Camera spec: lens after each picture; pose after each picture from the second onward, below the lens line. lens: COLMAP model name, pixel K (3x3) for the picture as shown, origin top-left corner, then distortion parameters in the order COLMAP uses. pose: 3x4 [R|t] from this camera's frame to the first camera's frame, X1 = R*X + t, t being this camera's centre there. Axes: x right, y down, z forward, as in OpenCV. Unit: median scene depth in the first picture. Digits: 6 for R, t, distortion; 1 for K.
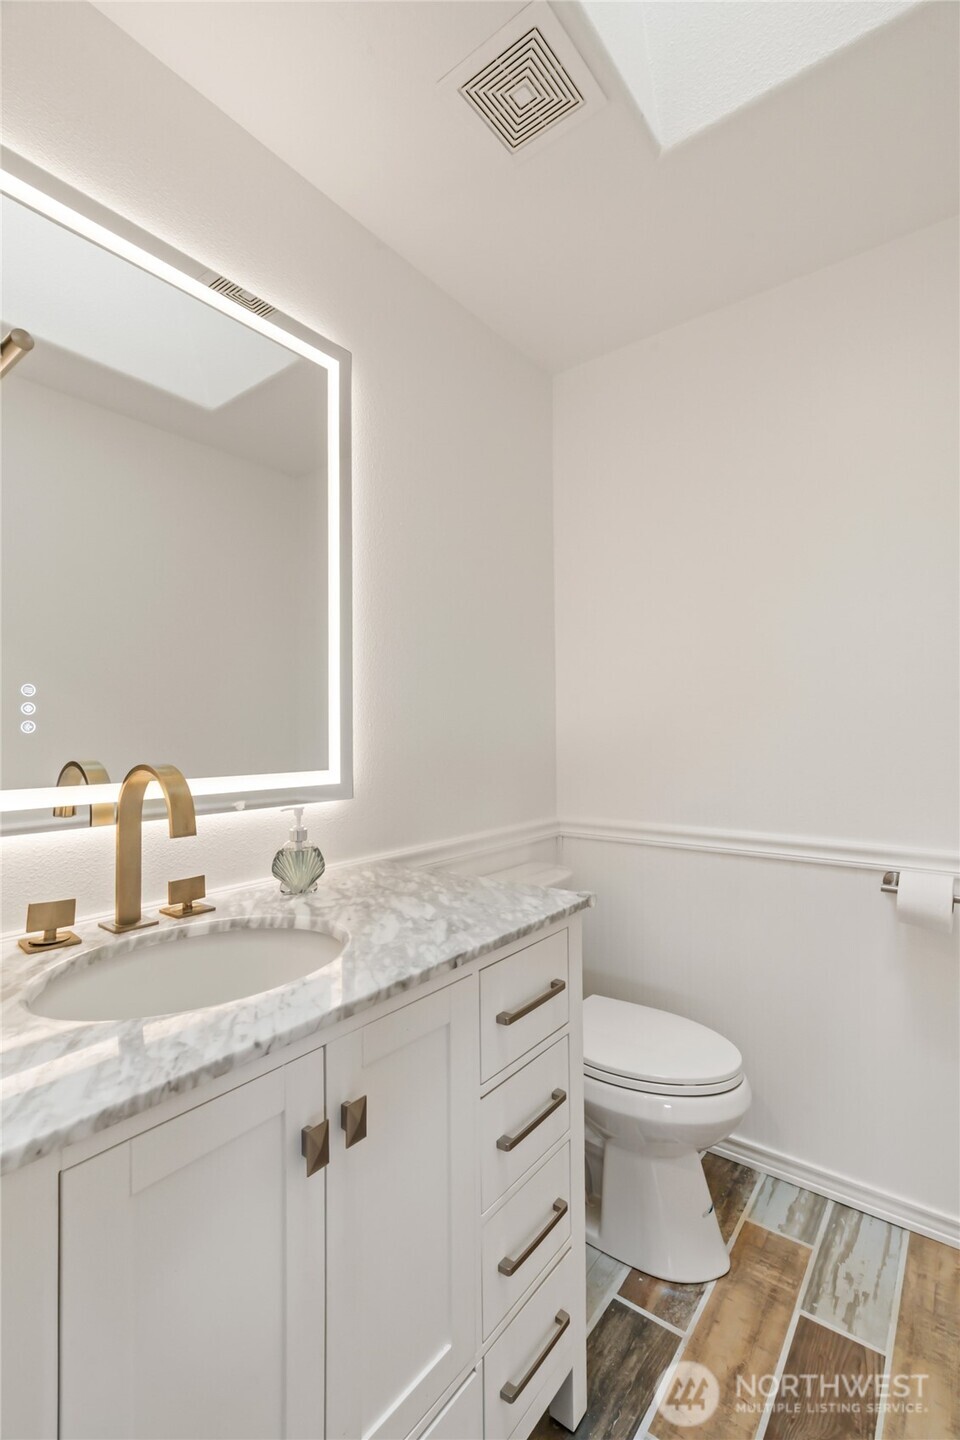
lens RADIAL K [[663.8, 0, 480.0], [0, 663.8, 722.1], [0, 0, 1]] dist [-0.010927, 0.004797]
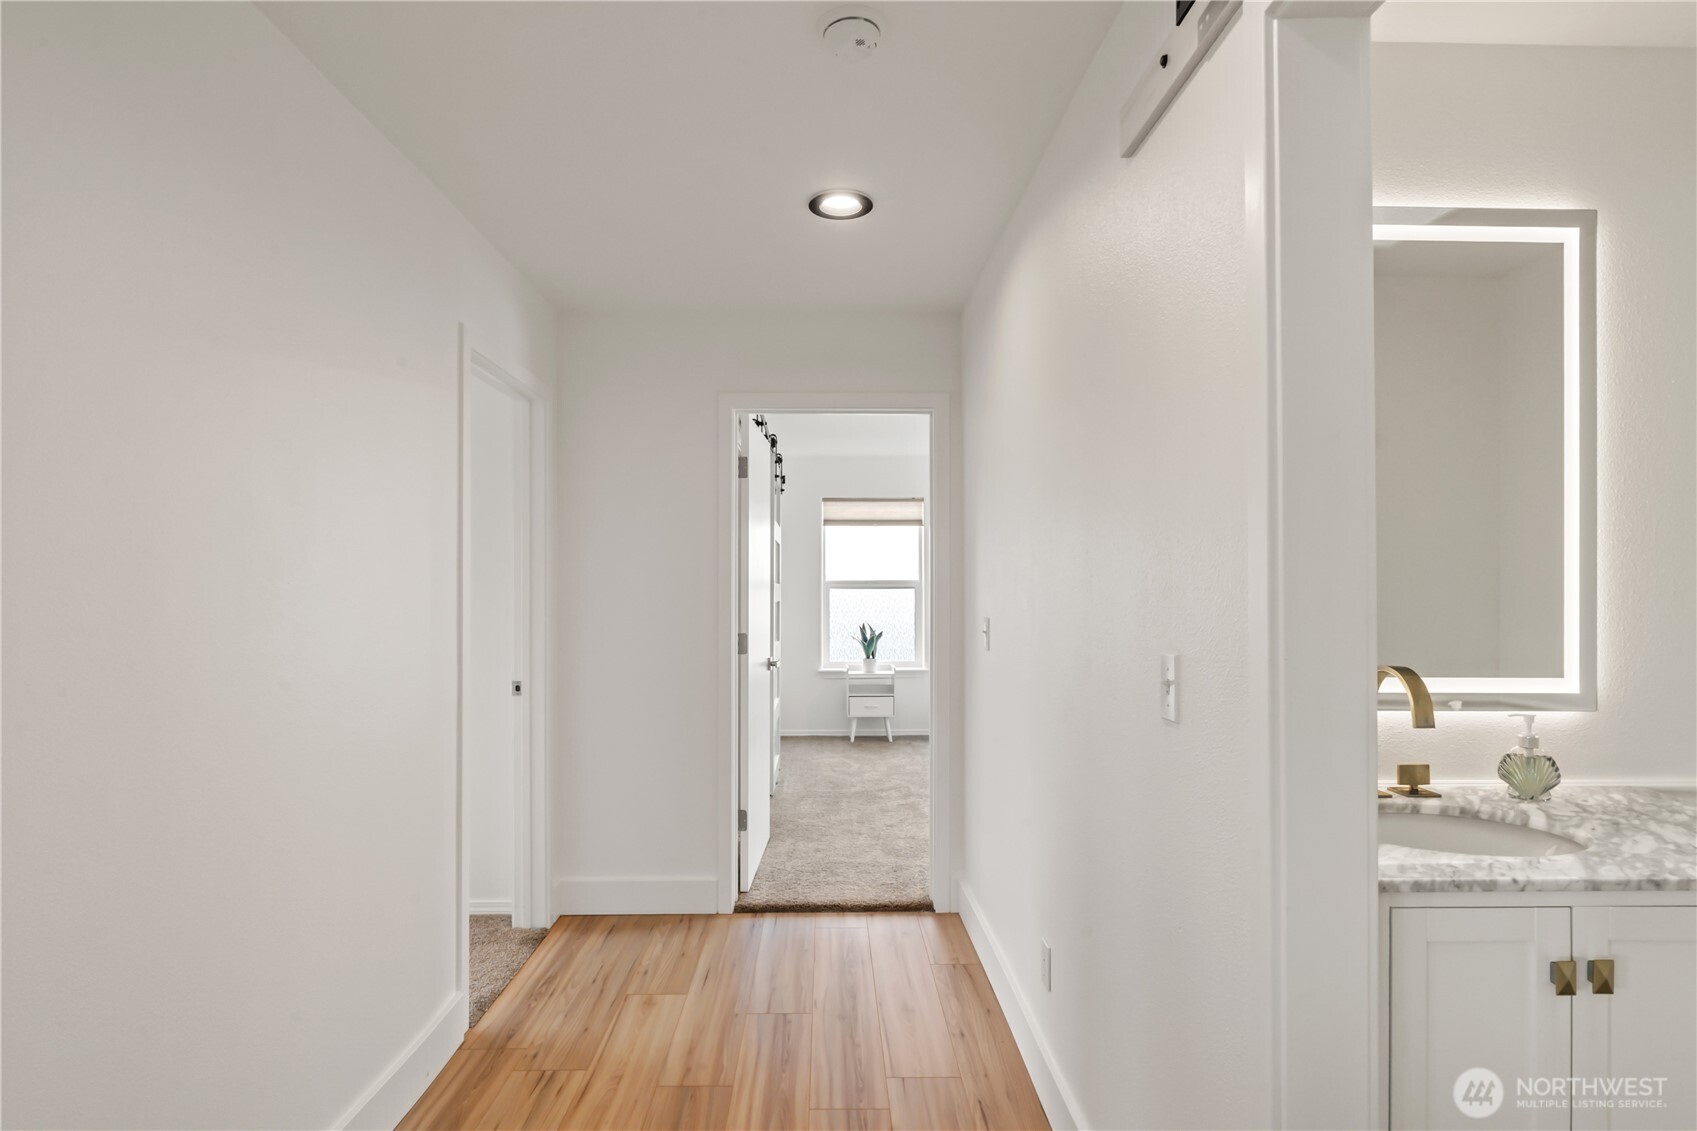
lens RADIAL K [[907.6, 0, 847.5], [0, 907.6, 572.6], [0, 0, 1]] dist [-0.002616, 0.000941]
pose [[0.641643, 0.004047, -0.766993, 0.134991], [-0.001848, 0.999991, 0.003731, -0.103267], [0.767001, -0.000976, 0.641645, -0.779829]]
